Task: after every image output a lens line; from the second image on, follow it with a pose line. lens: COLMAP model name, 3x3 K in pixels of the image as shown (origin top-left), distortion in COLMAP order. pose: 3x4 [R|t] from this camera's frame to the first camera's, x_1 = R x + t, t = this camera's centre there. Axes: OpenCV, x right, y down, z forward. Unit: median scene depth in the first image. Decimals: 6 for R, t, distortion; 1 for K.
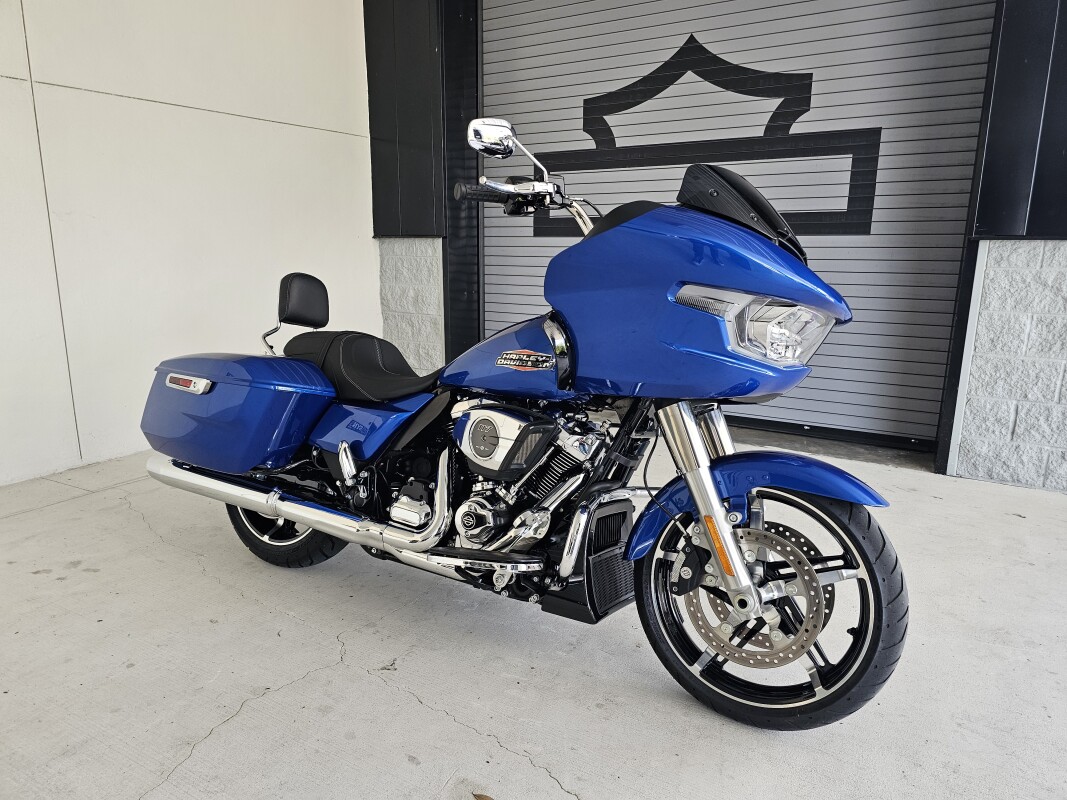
lens RADIAL K [[730.2, 0, 522.8], [0, 730.2, 400.6], [0, 0, 1]] dist [0.043230, -0.046101]
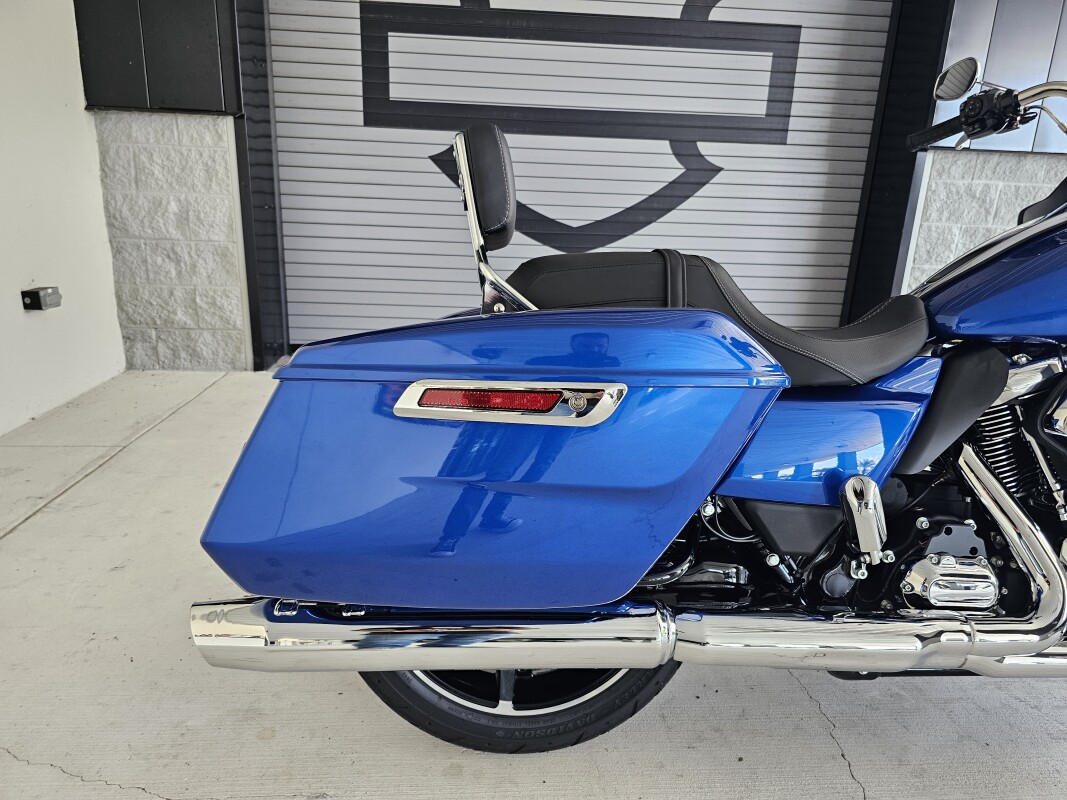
lens RADIAL K [[730.2, 0, 522.8], [0, 730.2, 400.6], [0, 0, 1]] dist [0.043230, -0.046101]
pose [[0.808173, -0.139471, 0.572193, -0.449286], [0.090539, 0.989428, 0.113292, -0.043724], [-0.581944, -0.039754, 0.812256, 0.483683]]
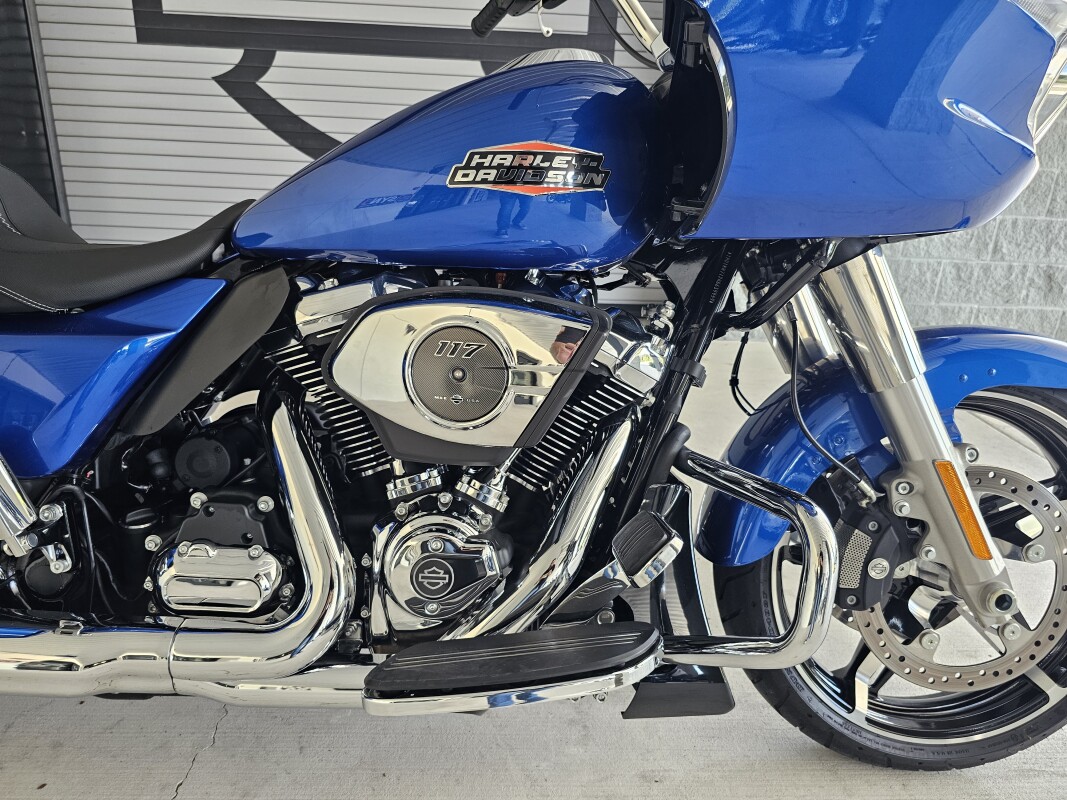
lens RADIAL K [[730.2, 0, 522.8], [0, 730.2, 400.6], [0, 0, 1]] dist [0.043230, -0.046101]
pose [[0.836083, -0.160719, 0.524533, -0.136631], [0.083595, 0.982283, 0.167728, 0.001320], [-0.542196, -0.096386, 0.834705, 0.377327]]
